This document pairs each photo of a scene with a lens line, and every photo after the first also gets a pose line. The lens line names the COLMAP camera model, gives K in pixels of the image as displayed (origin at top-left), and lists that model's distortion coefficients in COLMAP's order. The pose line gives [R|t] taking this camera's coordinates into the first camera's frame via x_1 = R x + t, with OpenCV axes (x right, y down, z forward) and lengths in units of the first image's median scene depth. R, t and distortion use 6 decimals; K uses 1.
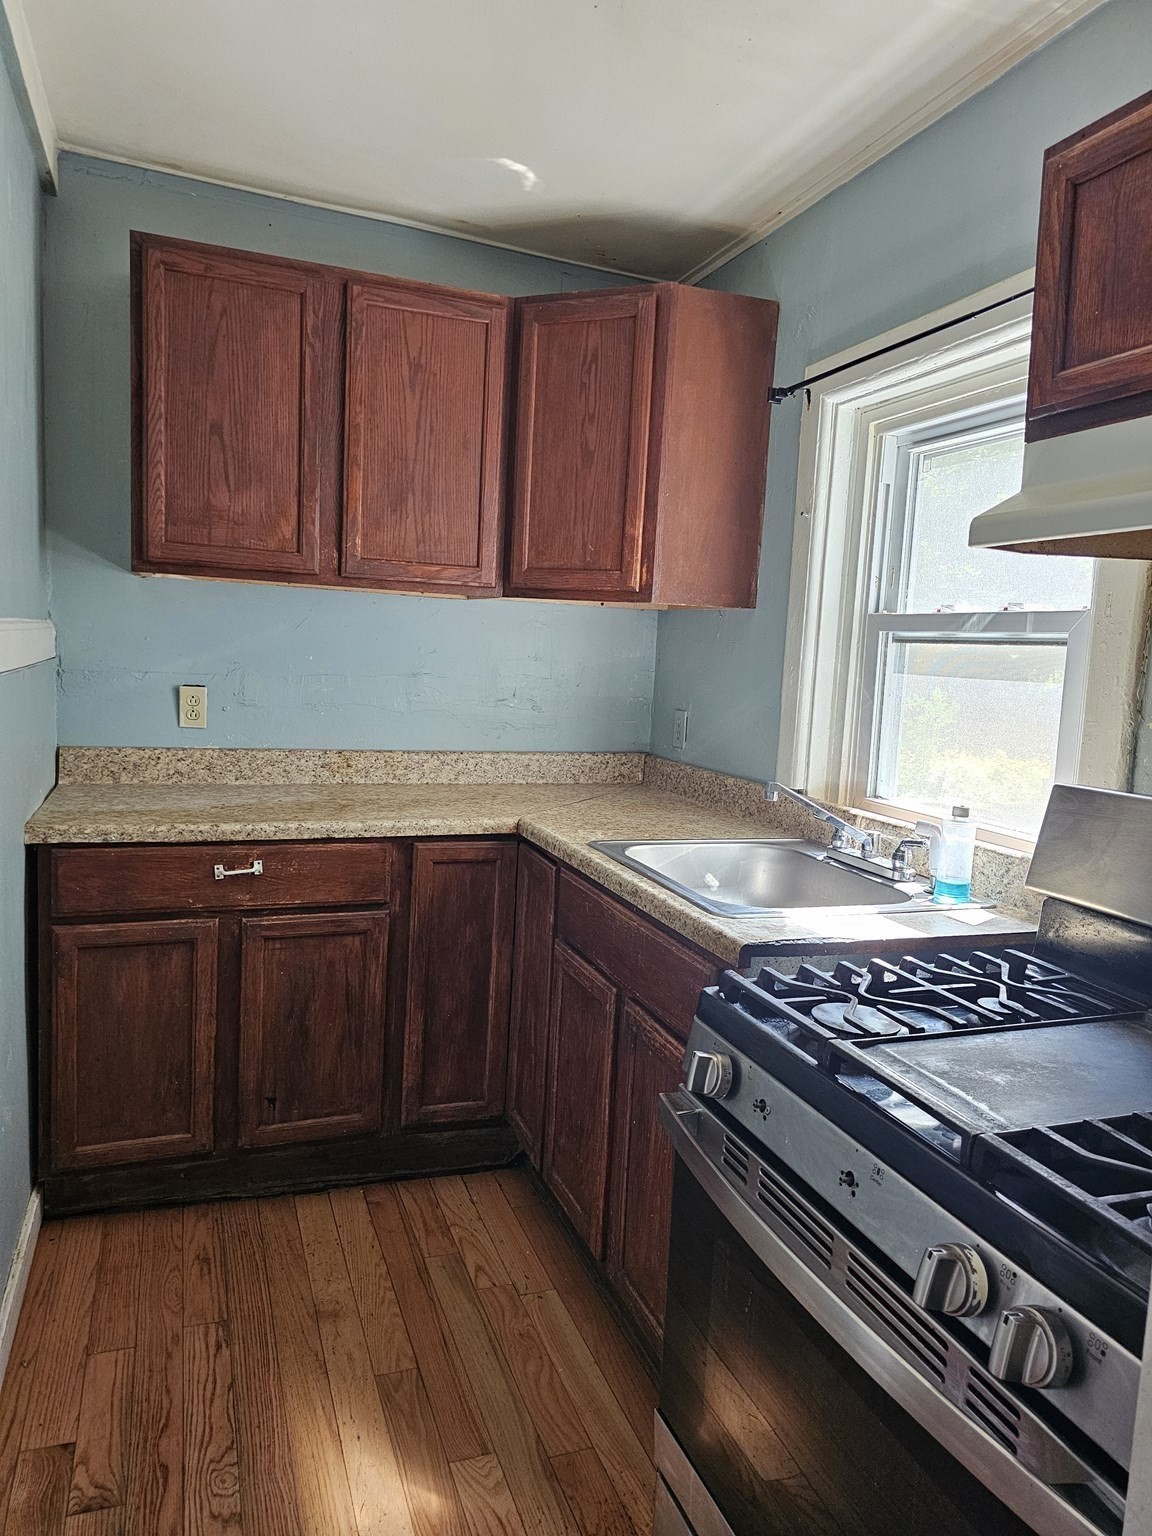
lens RADIAL K [[1033.7, 0, 576.0], [0, 1033.7, 768.0], [0, 0, 1]] dist [0.085552, -0.083346]
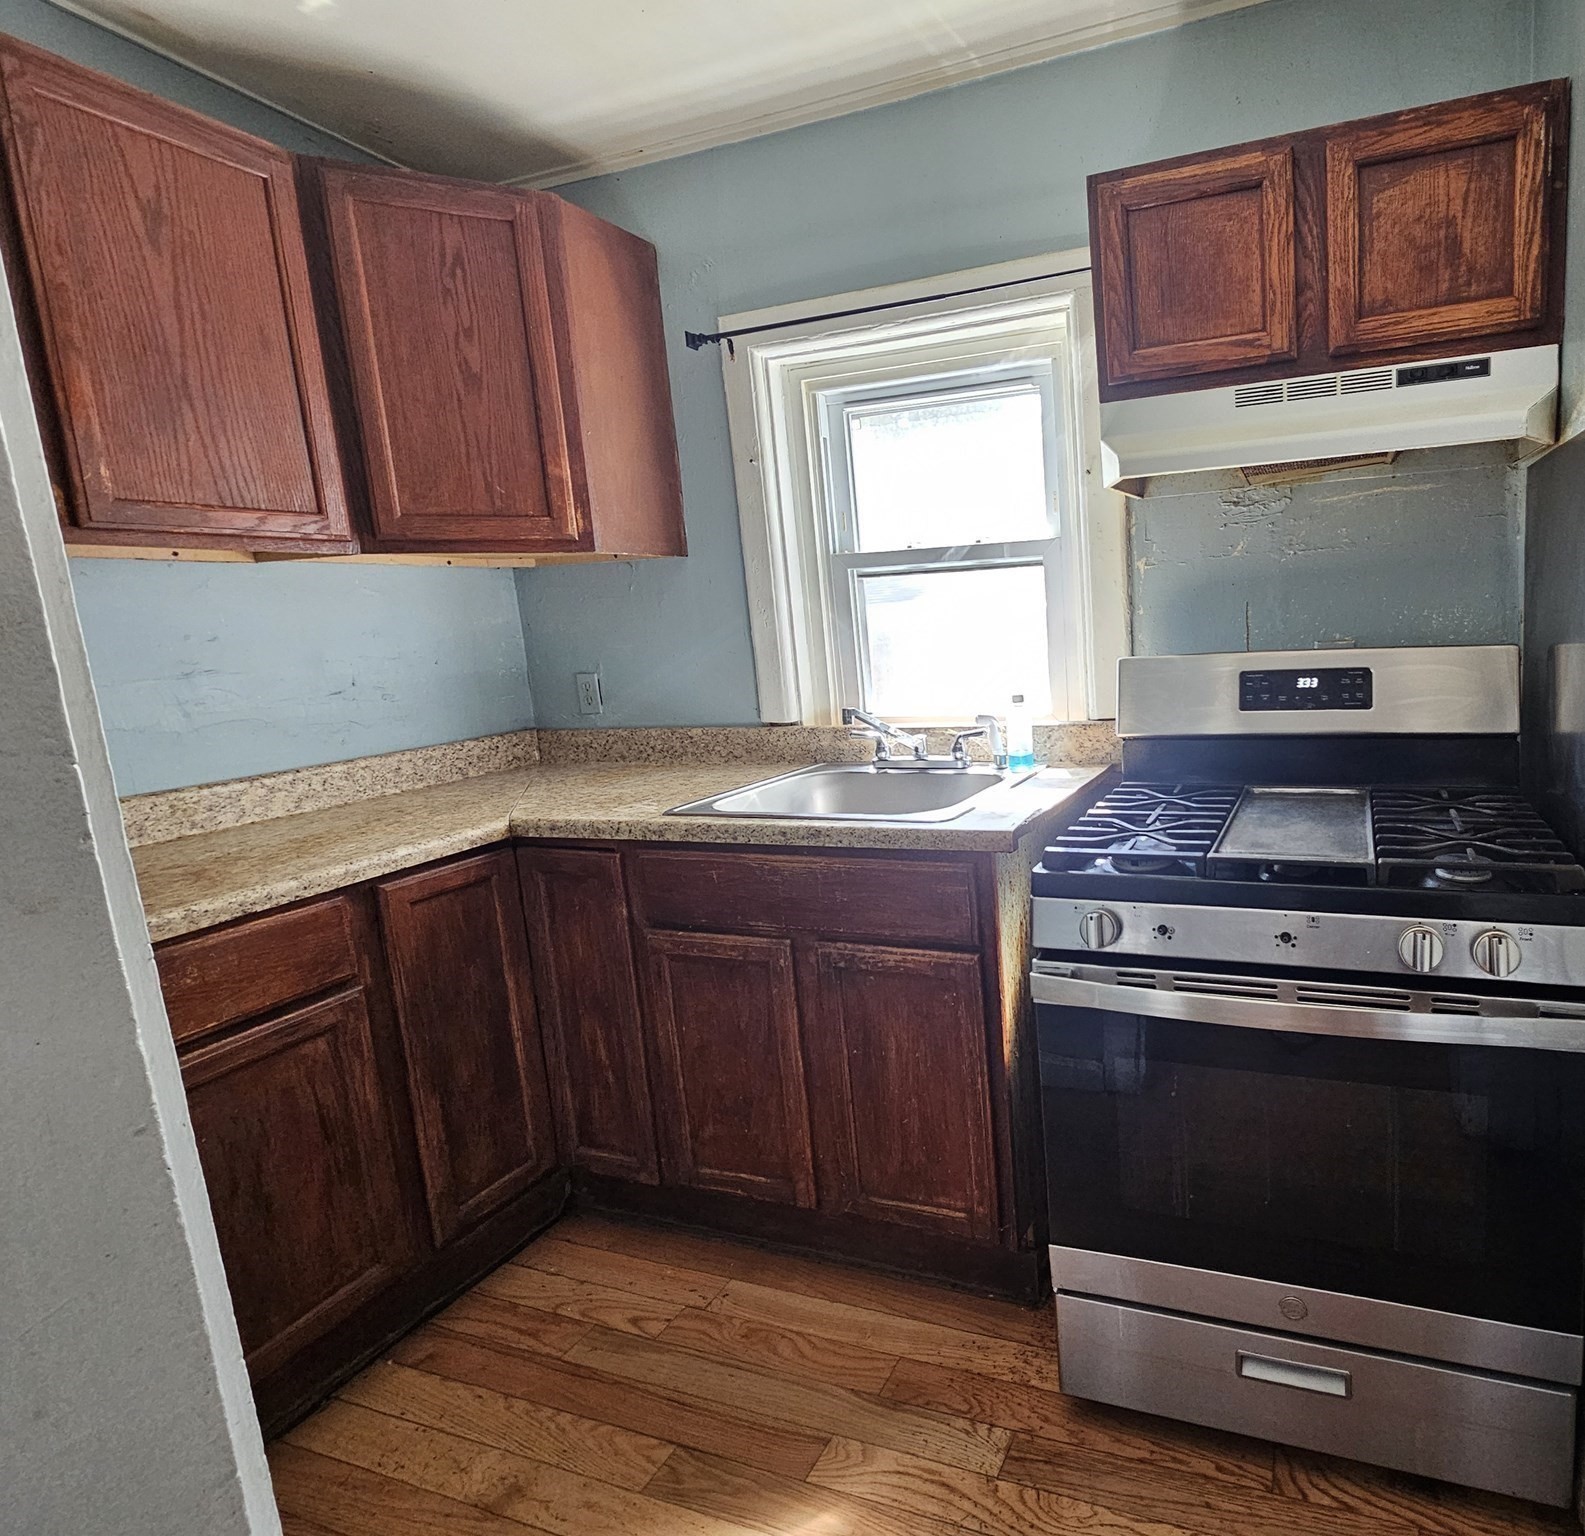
lens RADIAL K [[959.4, 0, 792.7], [0, 959.4, 792.4], [0, 0, 1]] dist [0.001951, -0.002099]
pose [[0.600457, -0.200410, 0.774136, -0.504796], [0.172937, 0.977720, 0.118977, -0.023319], [-0.780733, 0.062437, 0.621737, 0.347148]]
